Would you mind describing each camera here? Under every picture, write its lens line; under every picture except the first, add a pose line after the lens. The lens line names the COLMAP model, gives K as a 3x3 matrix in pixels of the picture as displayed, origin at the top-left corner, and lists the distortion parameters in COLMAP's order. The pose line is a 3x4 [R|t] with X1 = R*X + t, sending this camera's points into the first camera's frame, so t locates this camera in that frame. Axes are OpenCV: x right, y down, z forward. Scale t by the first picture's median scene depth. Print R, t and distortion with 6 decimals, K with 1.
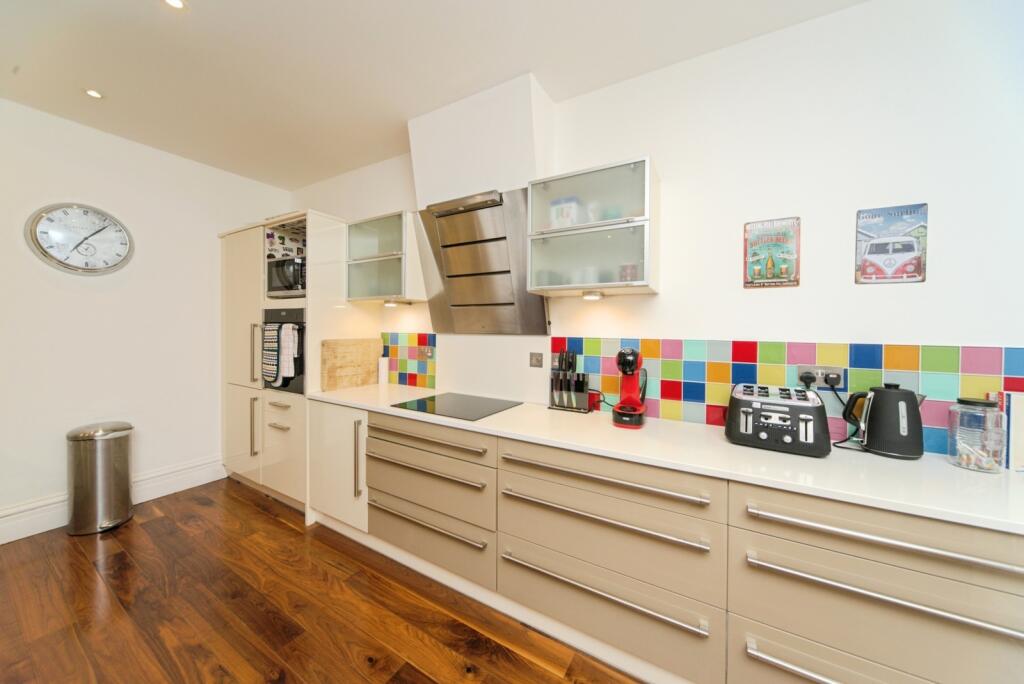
lens RADIAL K [[352.7, 0, 516.3], [0, 352.7, 328.5], [0, 0, 1]] dist [-0.001925, -0.000374]
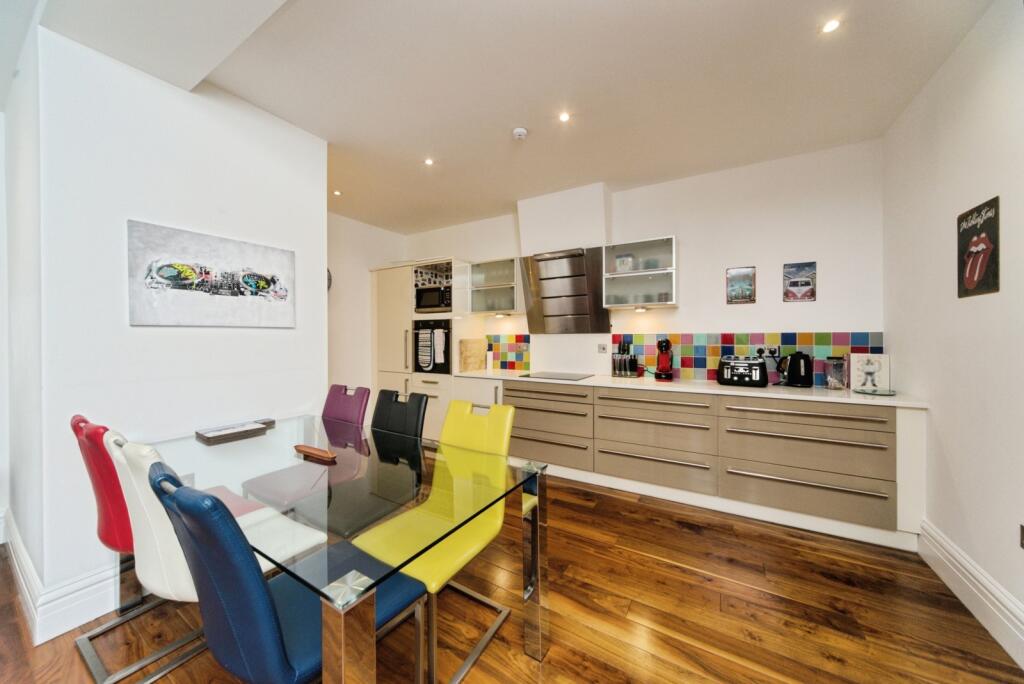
lens RADIAL K [[352.7, 0, 512.5], [0, 352.7, 336.9], [0, 0, 1]] dist [-0.001925, -0.000374]
pose [[0.999815, -0.015387, -0.011519, -0.400007], [0.015392, 0.999881, 0.000299, 0.033352], [0.011513, -0.000476, 0.999934, -0.752985]]
